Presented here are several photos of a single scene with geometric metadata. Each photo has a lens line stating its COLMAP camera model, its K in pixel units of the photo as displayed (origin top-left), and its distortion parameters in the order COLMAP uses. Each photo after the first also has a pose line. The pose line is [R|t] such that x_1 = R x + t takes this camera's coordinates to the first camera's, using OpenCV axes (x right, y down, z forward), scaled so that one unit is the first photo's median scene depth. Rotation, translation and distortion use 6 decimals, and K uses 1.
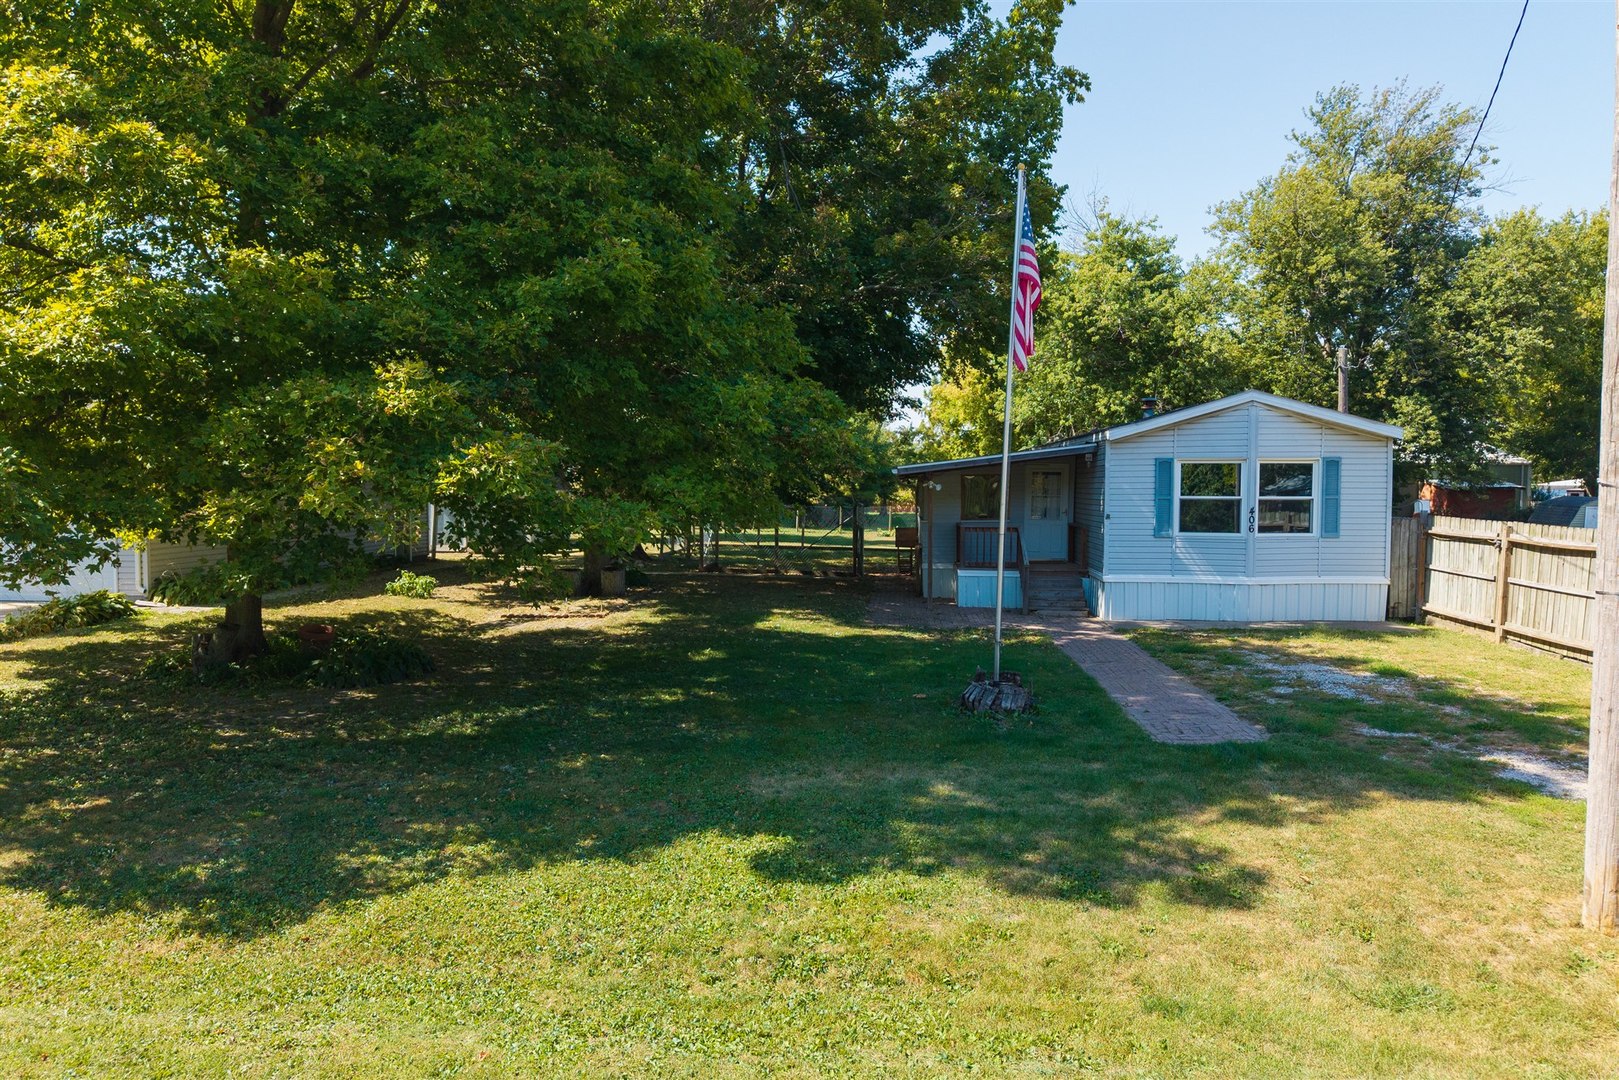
lens RADIAL K [[1084.2, 0, 801.1], [0, 1084.2, 532.8], [0, 0, 1]] dist [0.020314, -0.023581]
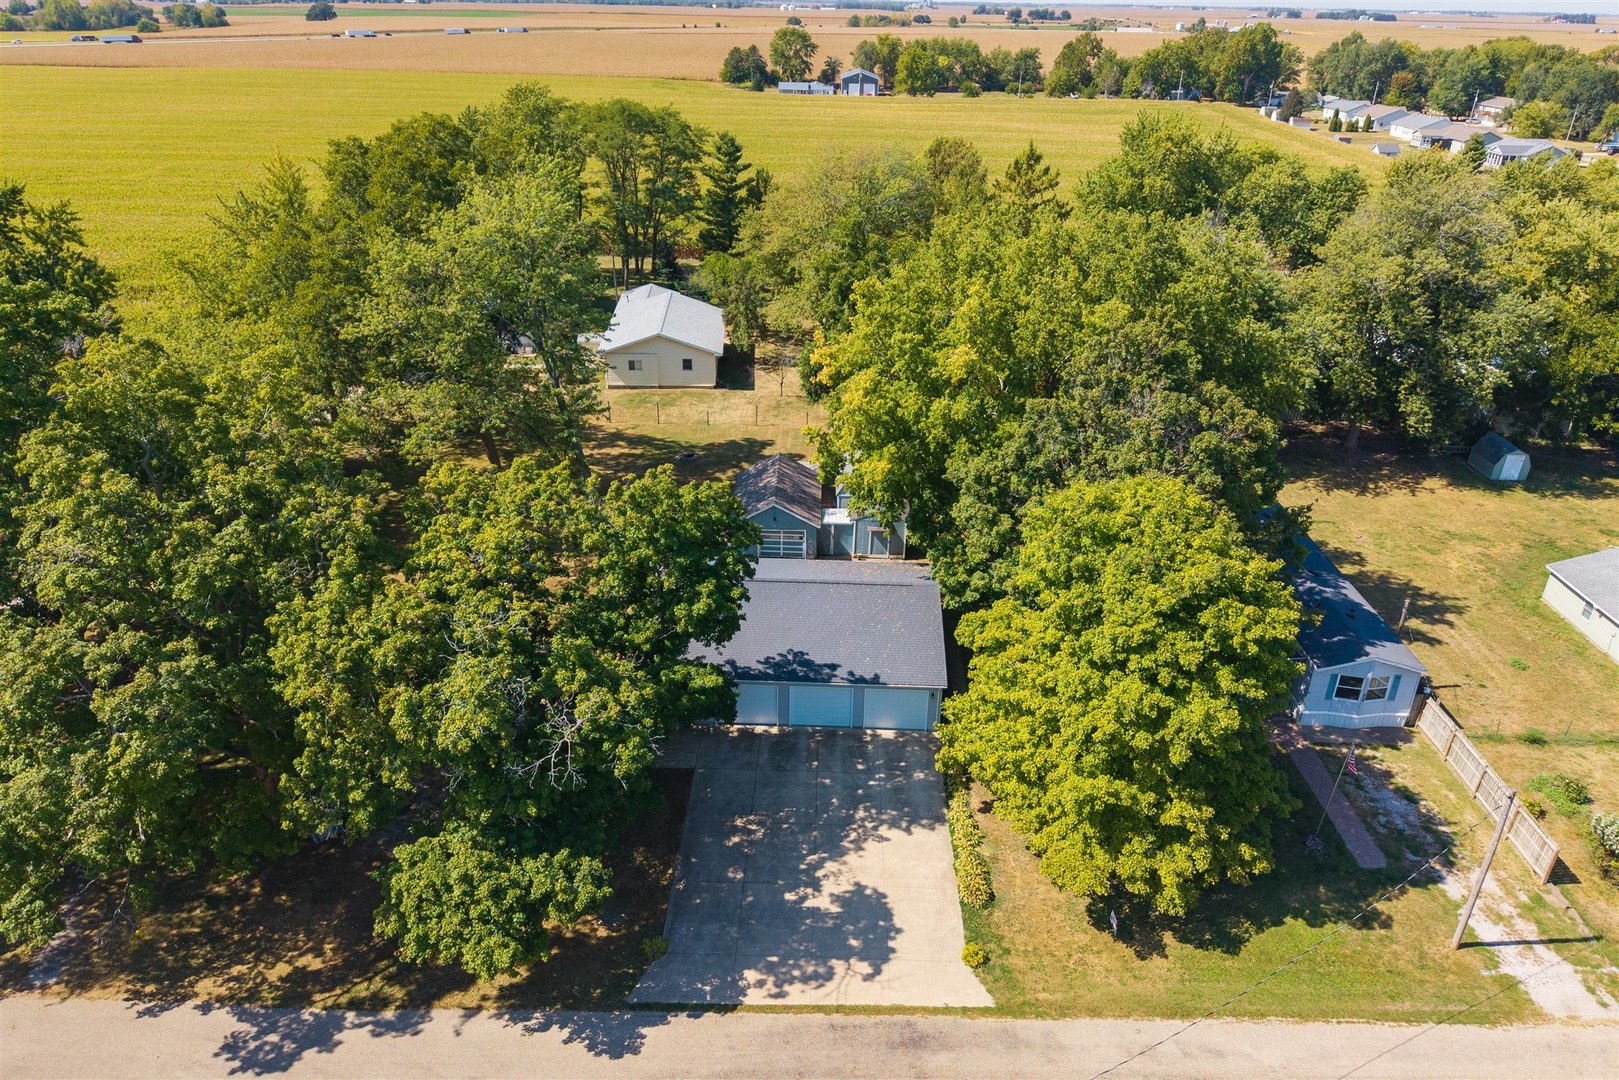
lens RADIAL K [[1084.2, 0, 807.5], [0, 1084.2, 533.3], [0, 0, 1]] dist [0.020314, -0.023581]
pose [[0.997280, -0.017920, 0.071490, -1.073025], [-0.012226, 0.916329, 0.400239, -1.369453], [-0.072681, -0.400025, 0.913618, -1.118006]]
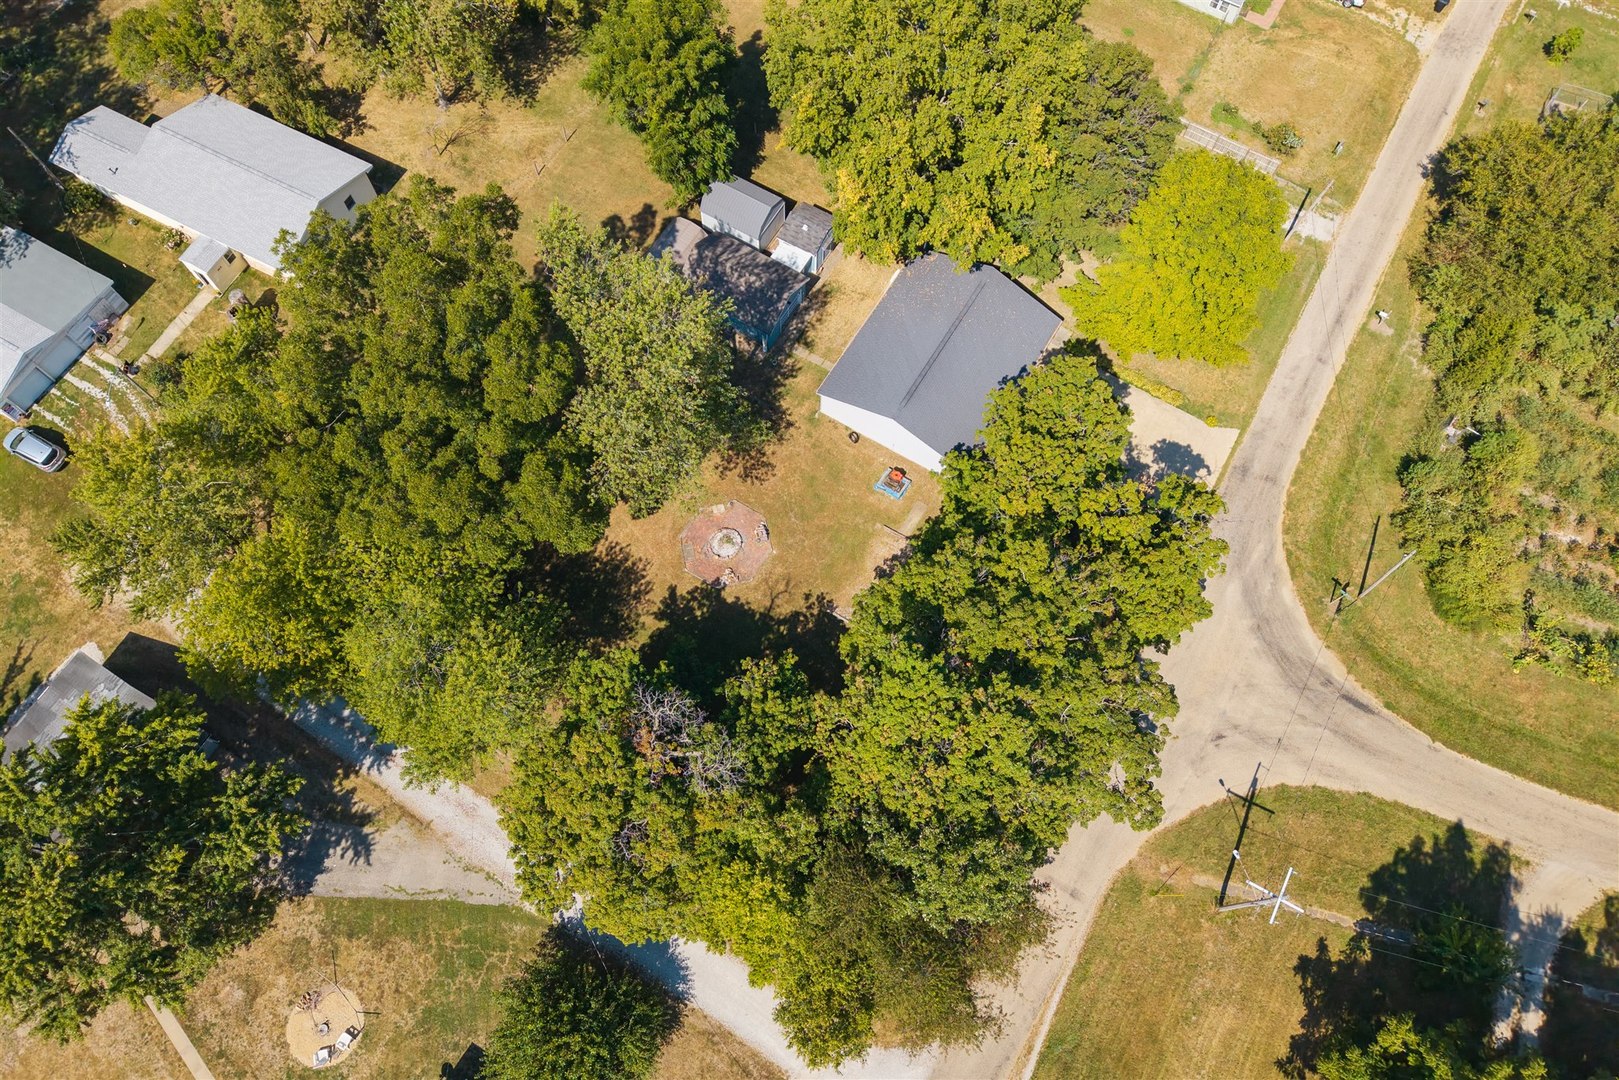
lens RADIAL K [[1084.2, 0, 806.9], [0, 1084.2, 552.4], [0, 0, 1]] dist [0.020314, -0.023581]
pose [[0.427406, -0.842537, 0.327805, -2.959013], [0.033450, 0.377081, 0.925576, -3.407796], [-0.903441, -0.384632, 0.189349, 0.732138]]
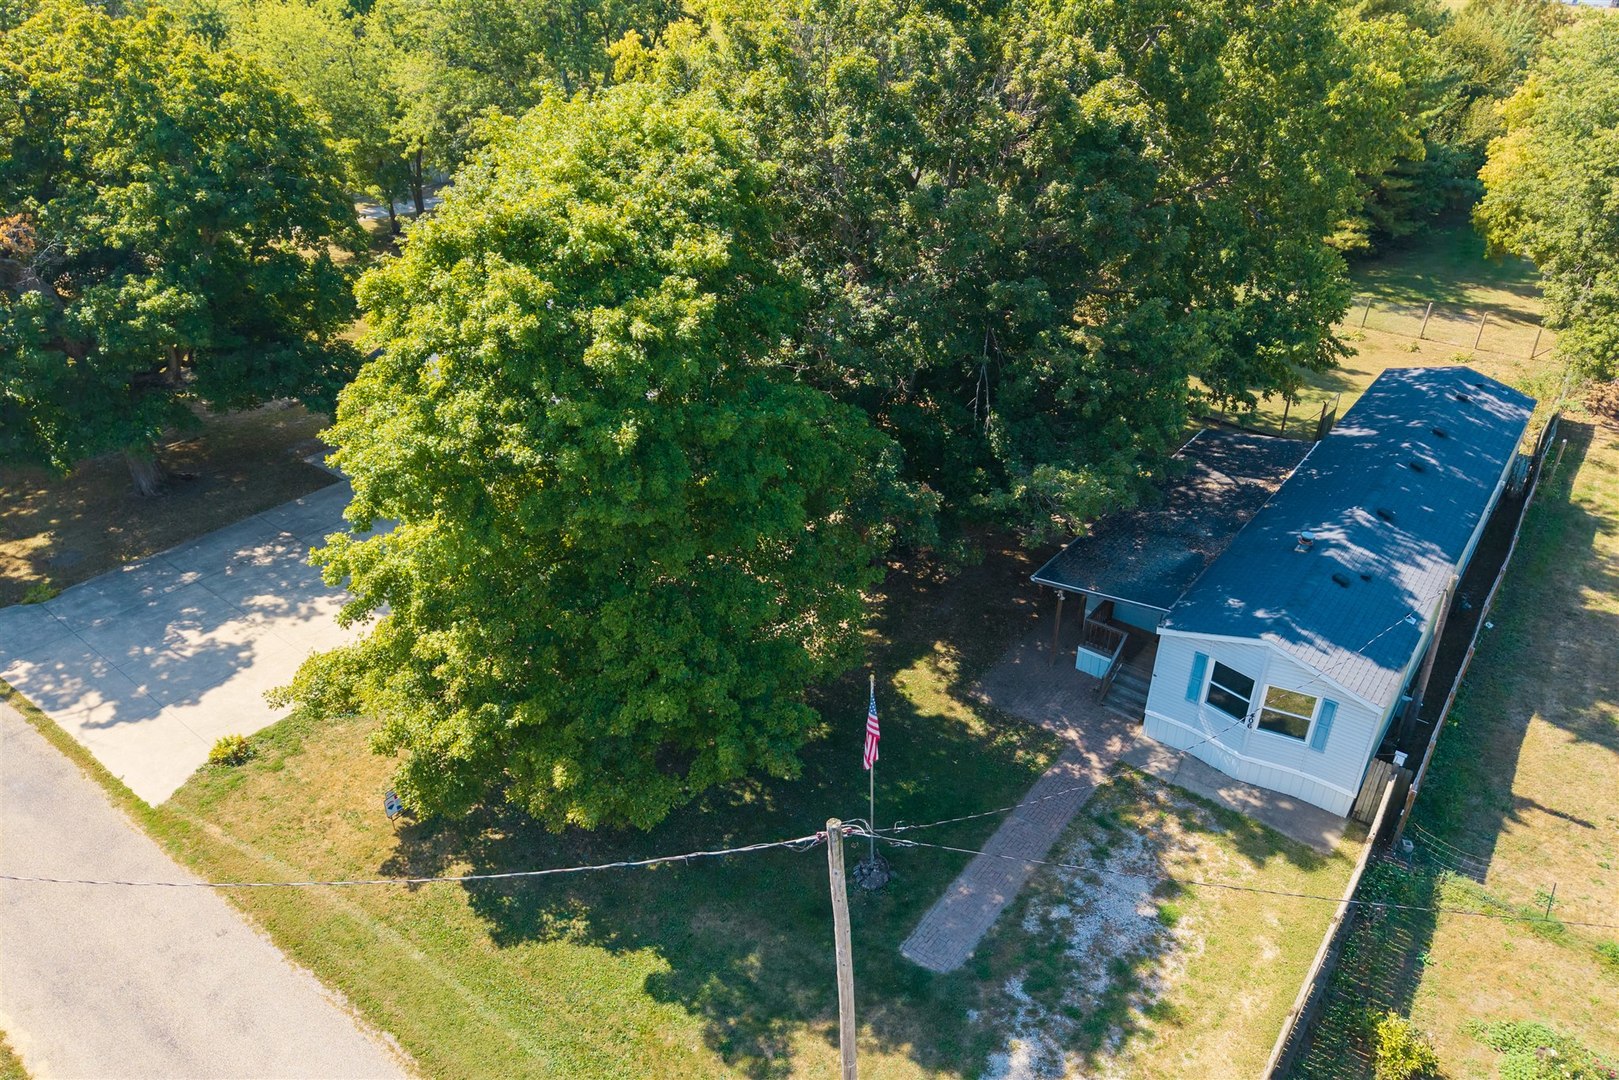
lens RADIAL K [[1084.2, 0, 806.0], [0, 1084.2, 550.8], [0, 0, 1]] dist [0.020314, -0.023581]
pose [[0.844474, 0.270249, -0.462417, 0.494609], [-0.034890, 0.889291, 0.456009, -0.748807], [0.534460, -0.368953, 0.760412, -0.201575]]
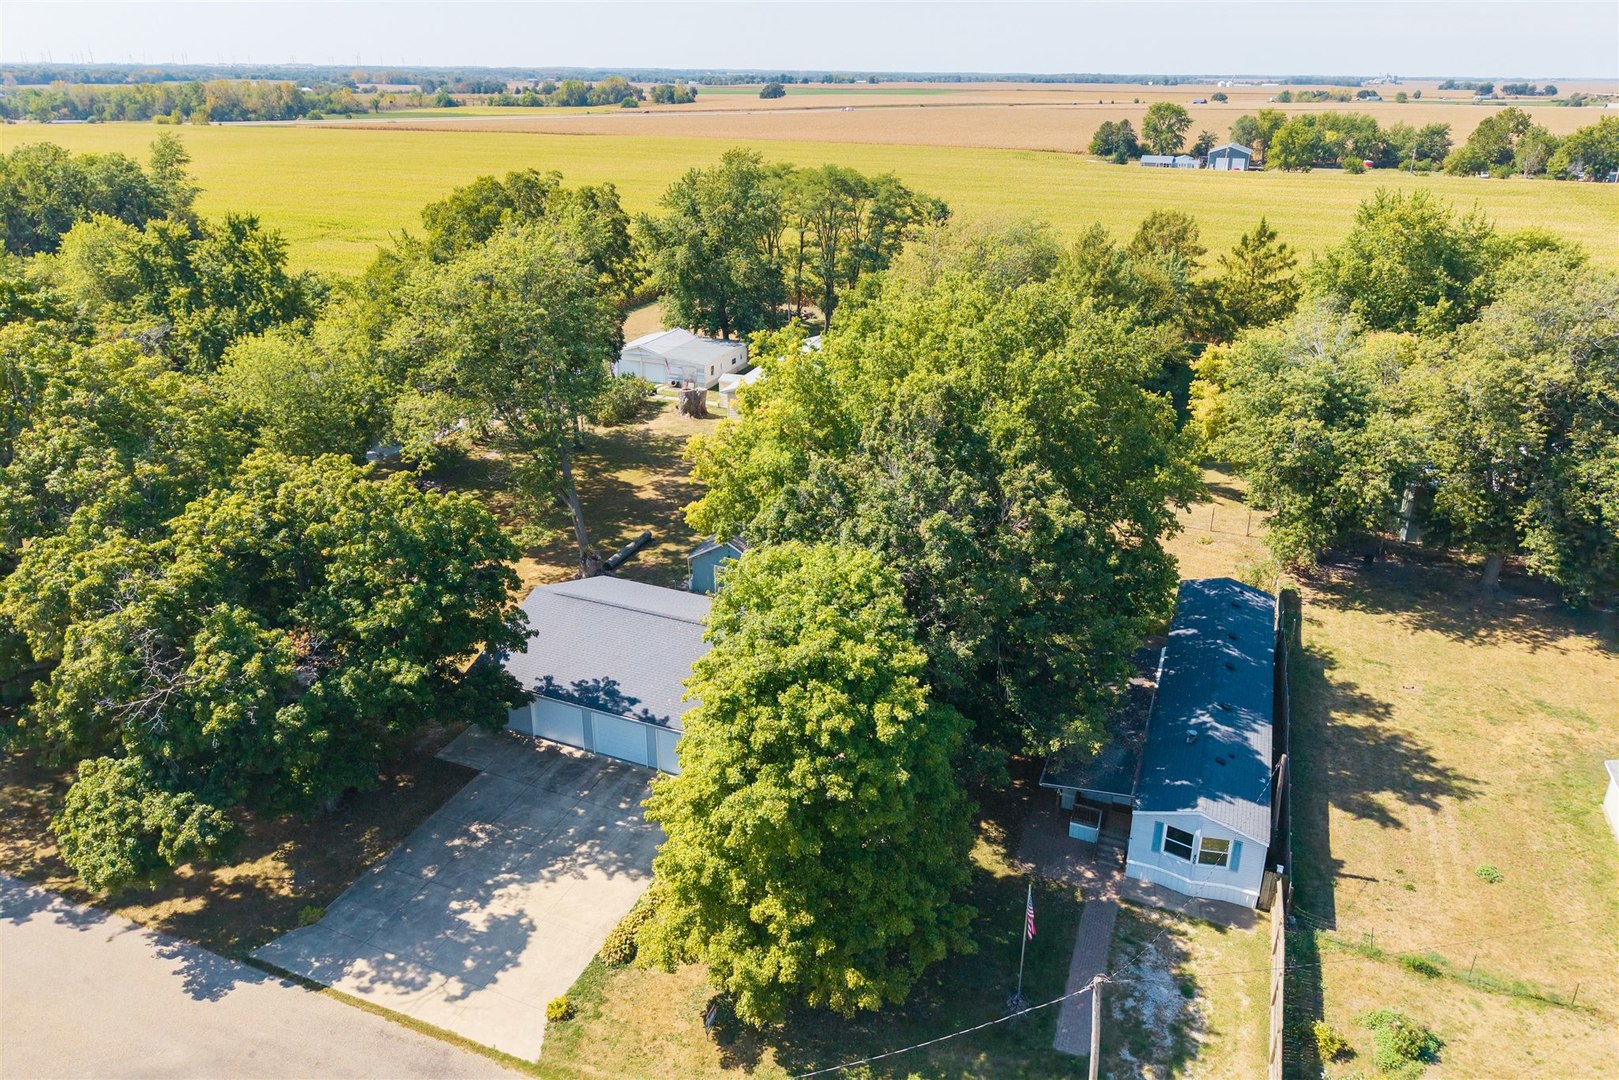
lens RADIAL K [[1084.2, 0, 806.7], [0, 1084.2, 469.3], [0, 0, 1]] dist [0.020314, -0.023581]
pose [[0.955083, 0.107084, -0.276314, 0.181507], [-0.019536, 0.953151, 0.301863, -1.370983], [0.295694, -0.282906, 0.912431, -0.993368]]
